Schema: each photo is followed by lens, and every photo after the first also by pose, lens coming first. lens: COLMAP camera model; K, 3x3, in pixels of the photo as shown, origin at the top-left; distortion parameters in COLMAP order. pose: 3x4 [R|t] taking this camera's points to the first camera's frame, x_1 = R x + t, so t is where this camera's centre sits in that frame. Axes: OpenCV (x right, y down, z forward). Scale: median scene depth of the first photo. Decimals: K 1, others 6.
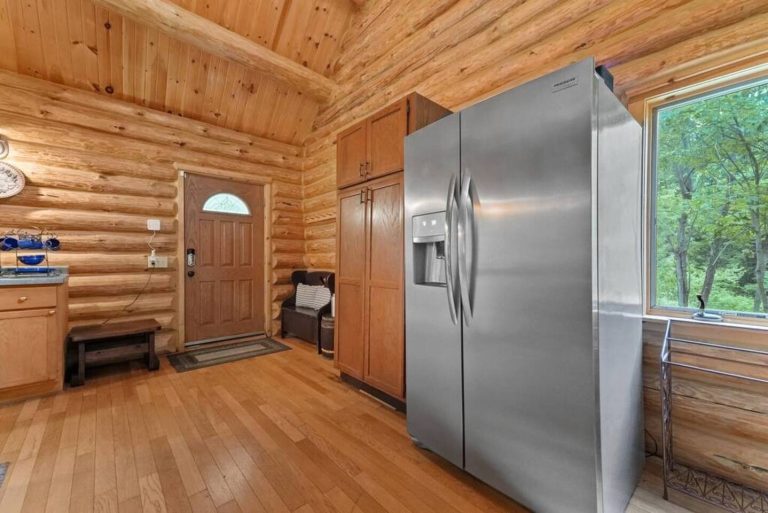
lens RADIAL K [[310.1, 0, 381.5], [0, 310.1, 261.2], [0, 0, 1]] dist [0.024140, -0.000018]
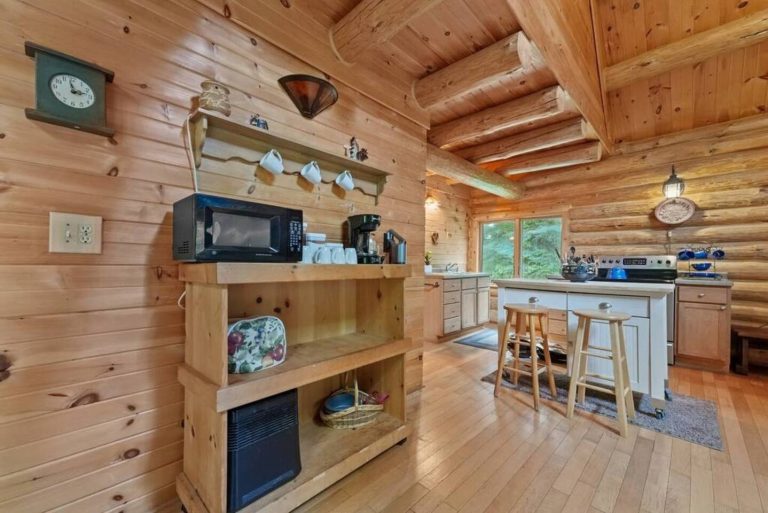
lens RADIAL K [[310.6, 0, 382.6], [0, 310.6, 265.1], [0, 0, 1]] dist [0.024364, -0.000097]
pose [[0.071325, 0.010611, -0.997397, 0.105519], [-0.020416, 0.999749, 0.009176, 0.002903], [0.997244, 0.019709, 0.071524, -0.337894]]
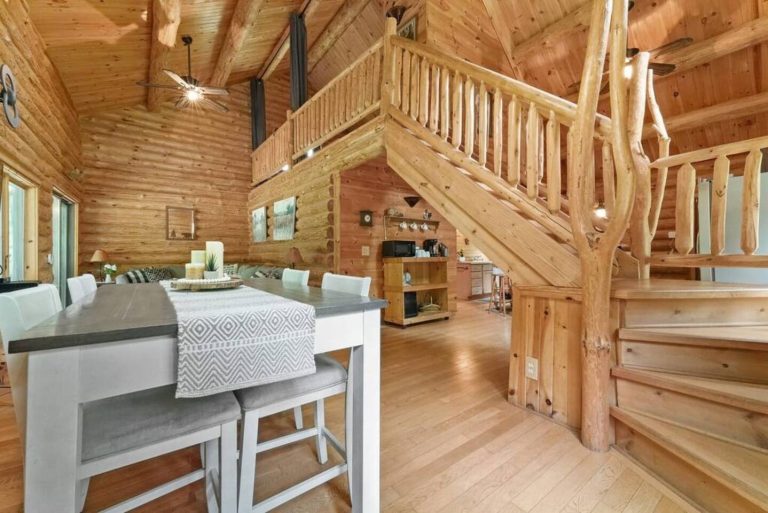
lens RADIAL K [[307.9, 0, 384.2], [0, 307.9, 252.0], [0, 0, 1]] dist [0.029405, -0.000115]
pose [[-0.073611, -0.008950, -0.997247, 1.154641], [-0.003687, 0.999955, -0.008702, -0.003716], [0.997280, 0.003036, -0.073641, -0.462273]]
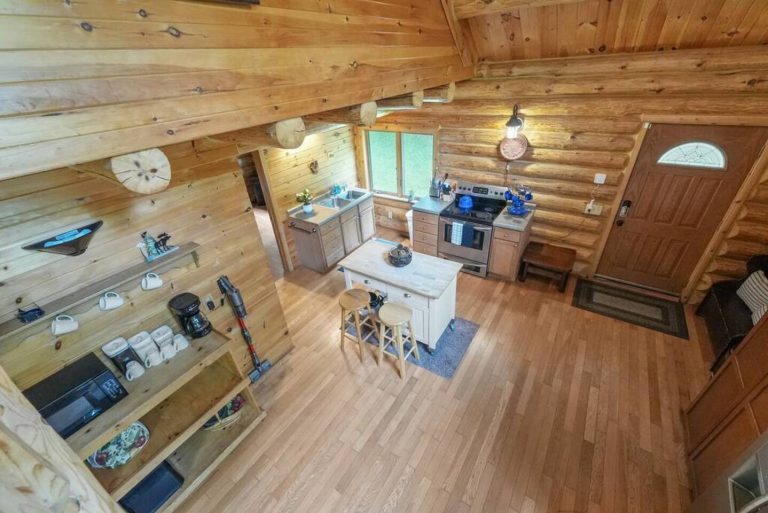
lens RADIAL K [[309.8, 0, 384.0], [0, 309.8, 256.5], [0, 0, 1]] dist [0.001055, 0.000032]
pose [[0.250724, 0.495755, -0.831484, 0.146721], [0.054263, 0.850371, 0.523378, -0.518551], [0.966537, -0.176342, 0.186307, -0.002863]]
